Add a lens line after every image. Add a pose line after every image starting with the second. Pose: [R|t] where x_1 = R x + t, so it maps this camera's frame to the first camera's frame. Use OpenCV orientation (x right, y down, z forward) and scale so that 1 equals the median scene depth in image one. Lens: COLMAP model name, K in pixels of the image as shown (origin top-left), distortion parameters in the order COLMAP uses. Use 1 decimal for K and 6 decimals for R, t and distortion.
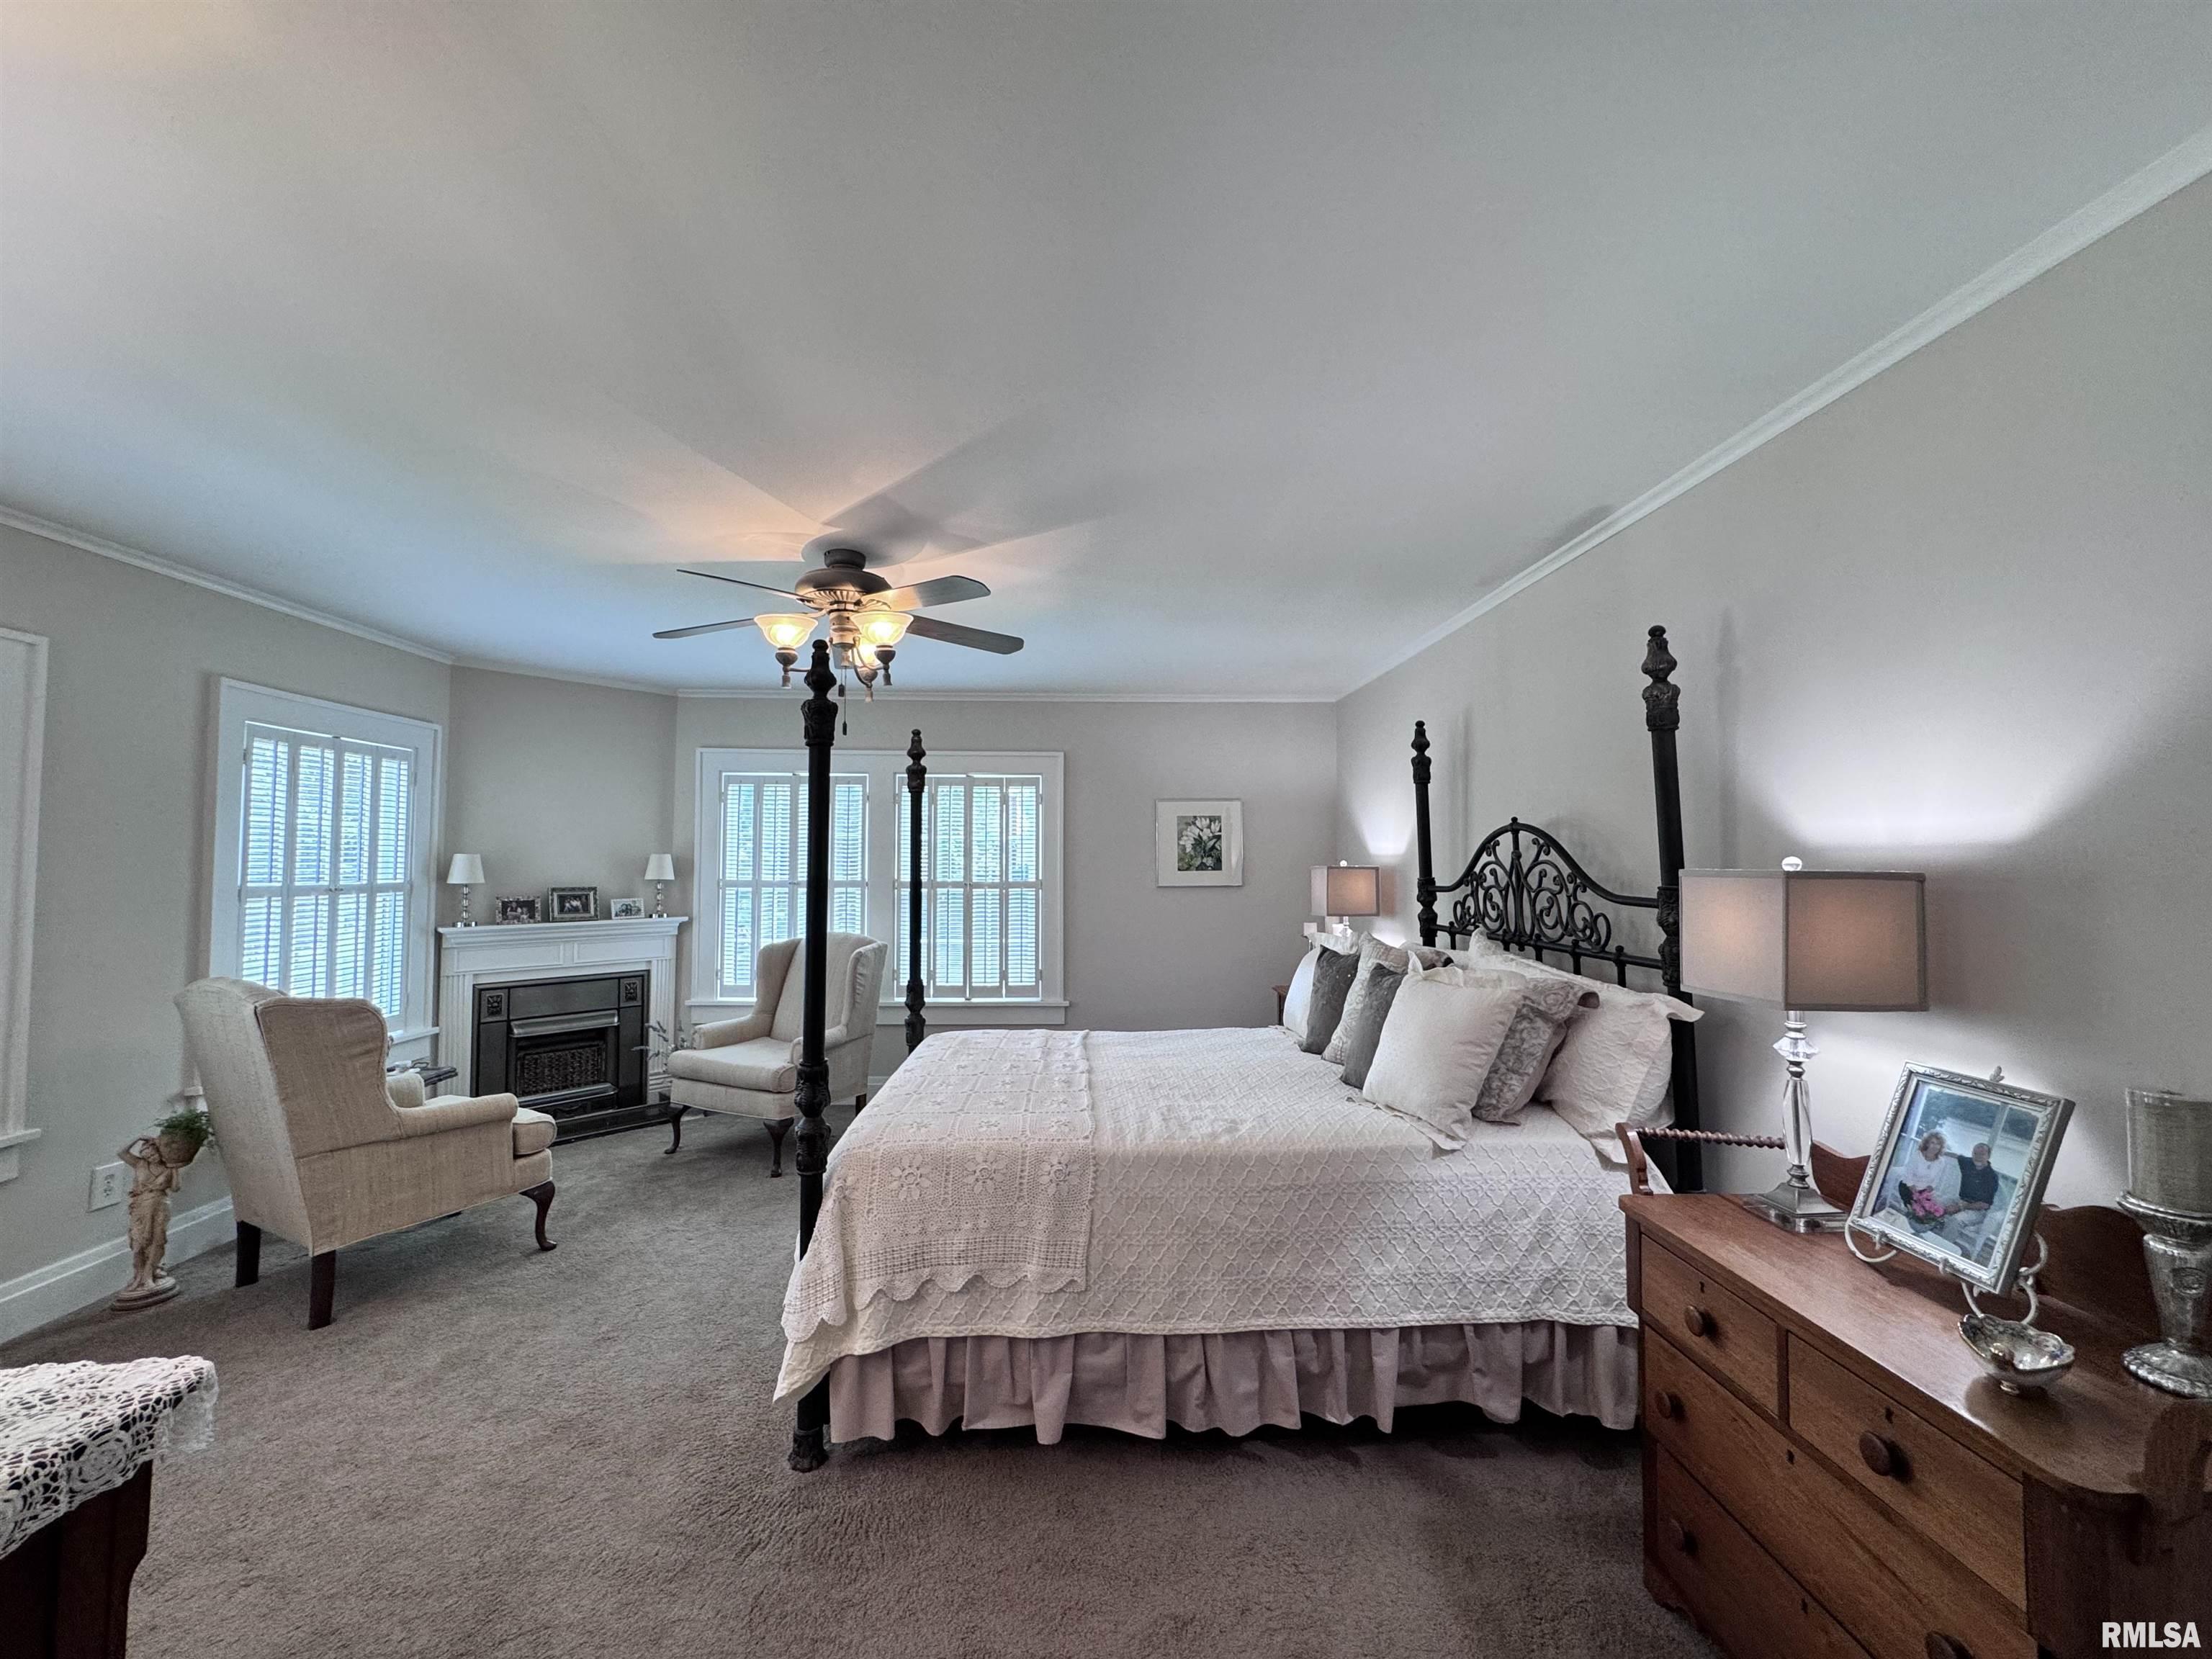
lens RADIAL K [[885.7, 0, 1104.4], [0, 885.7, 828.1], [0, 0, 1]] dist [-0.002495, 0.000390]
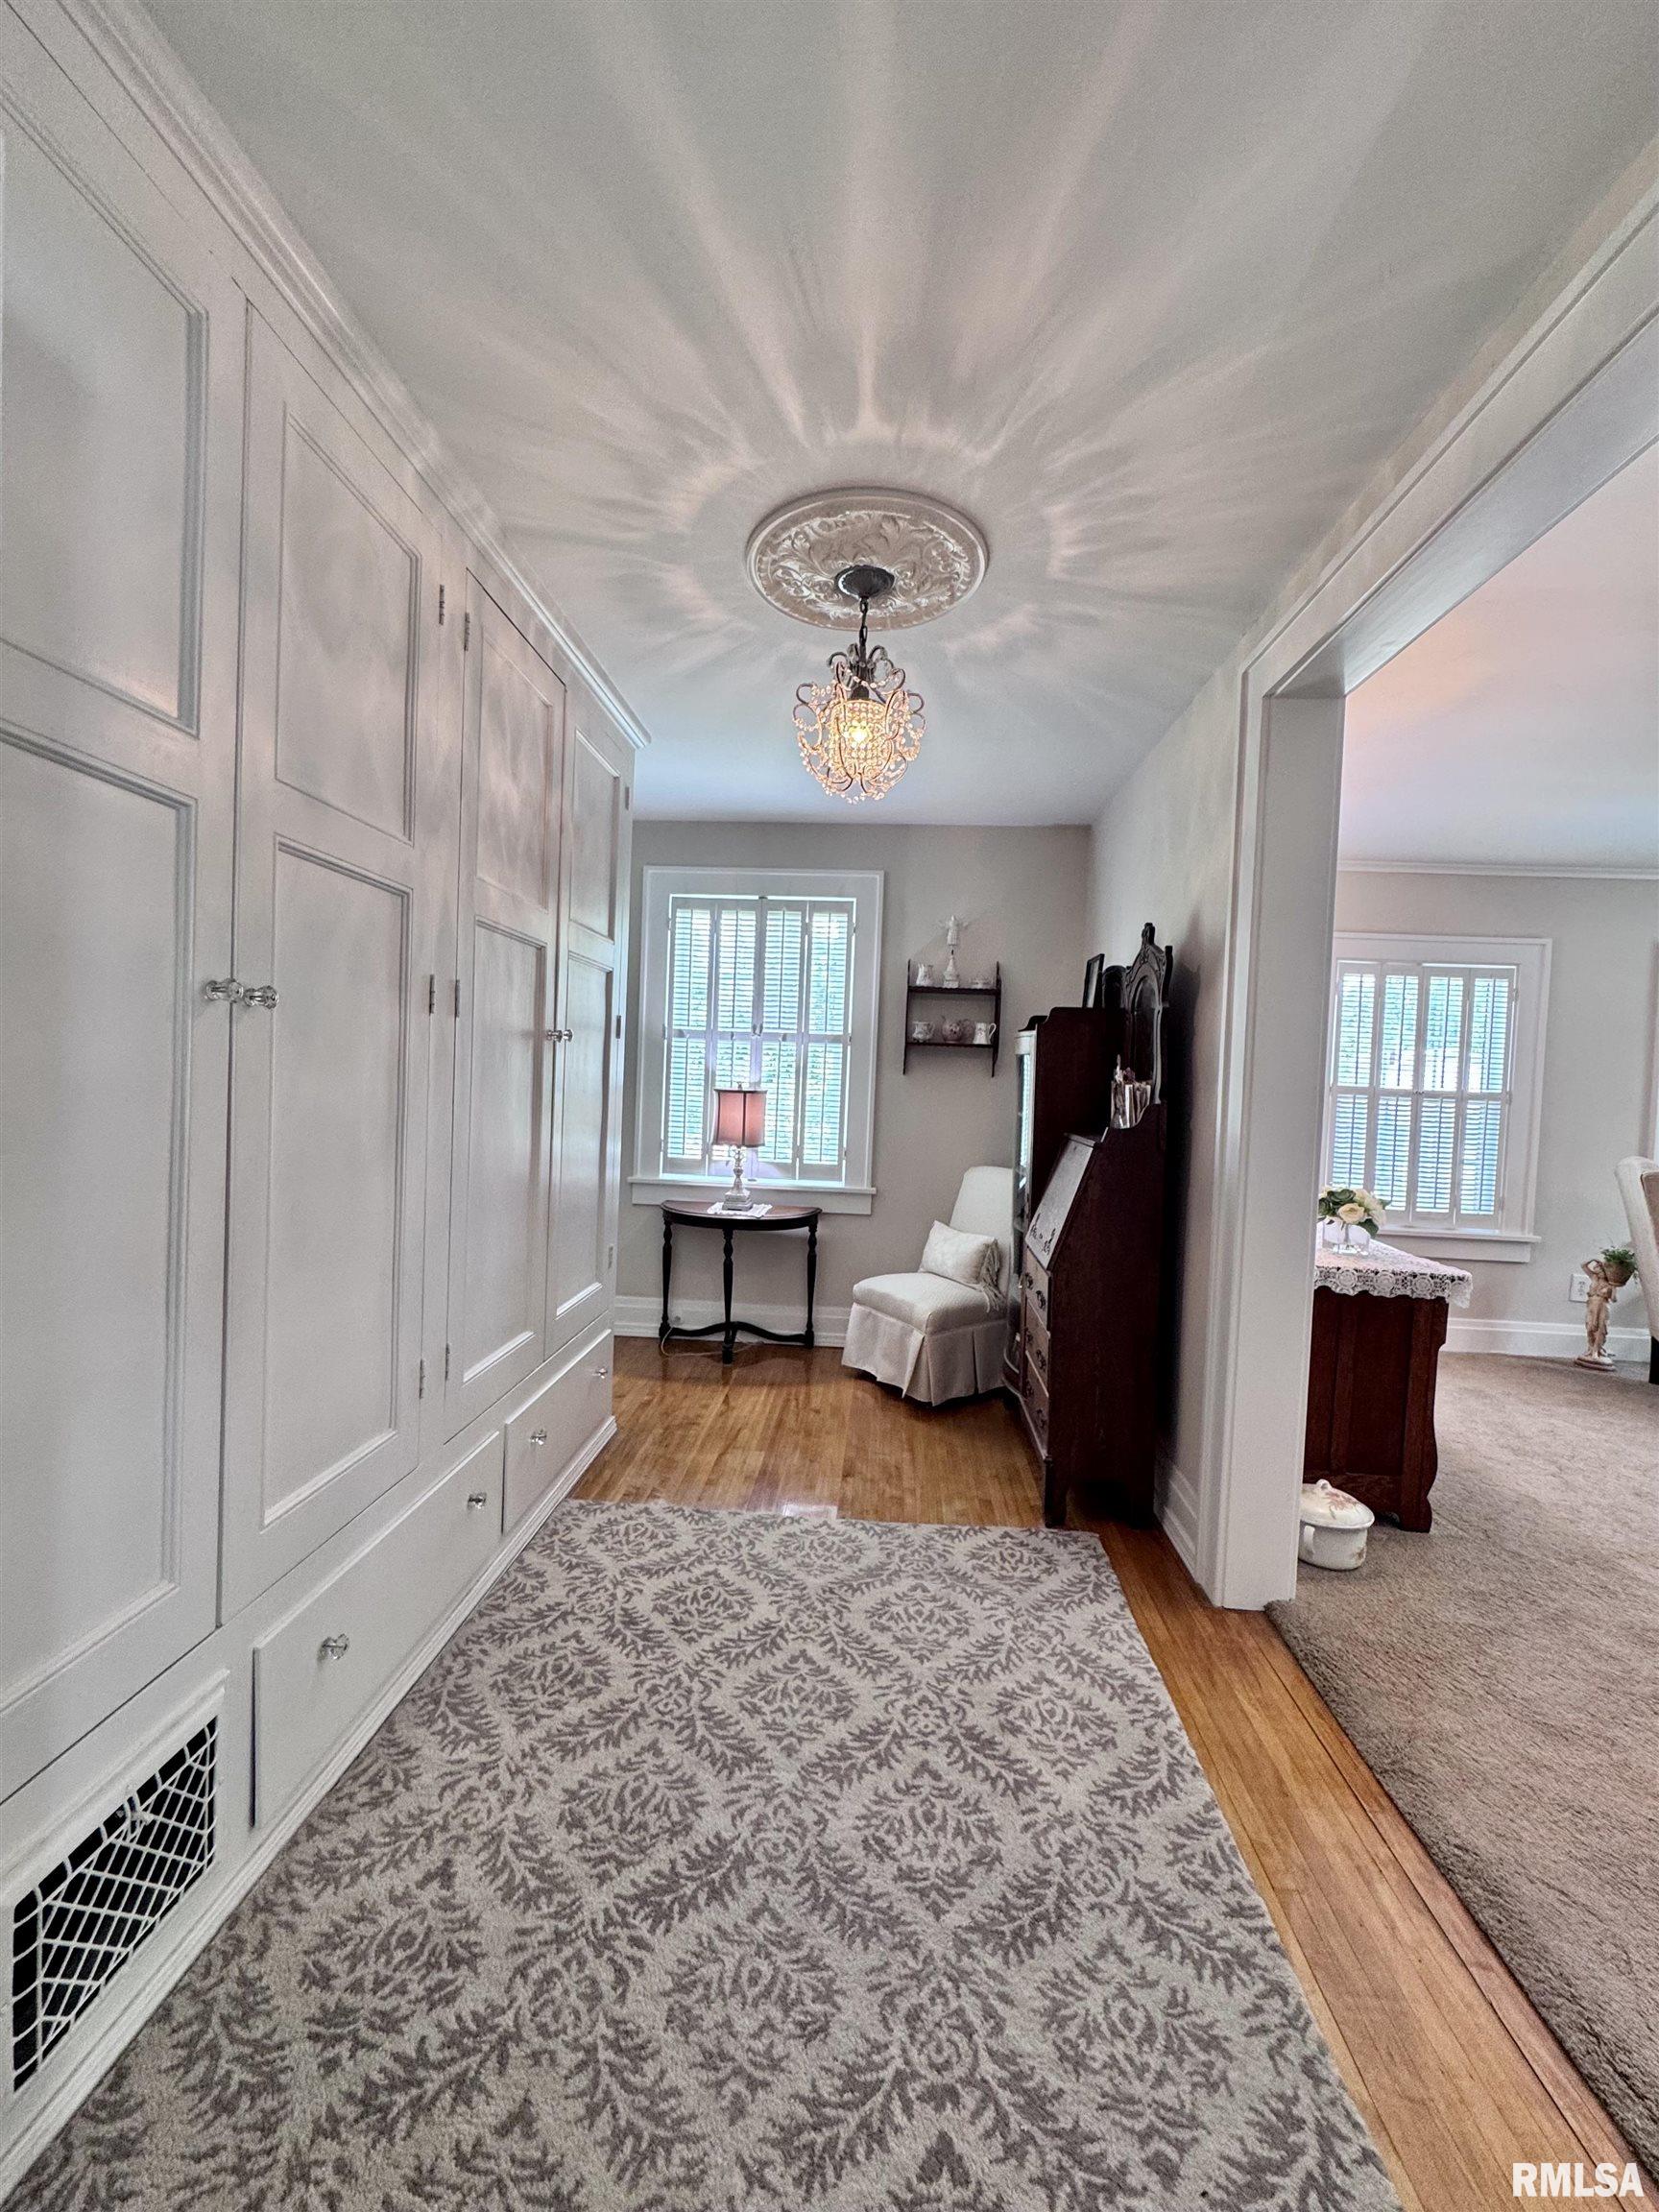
lens RADIAL K [[885.7, 0, 831.4], [0, 885.7, 1104.1], [0, 0, 1]] dist [-0.002495, 0.000390]
pose [[-0.106421, 0.019879, -0.994122, 0.567956], [-0.005980, 0.999769, 0.020632, 0.057861], [0.994303, 0.008140, -0.106278, -0.153468]]
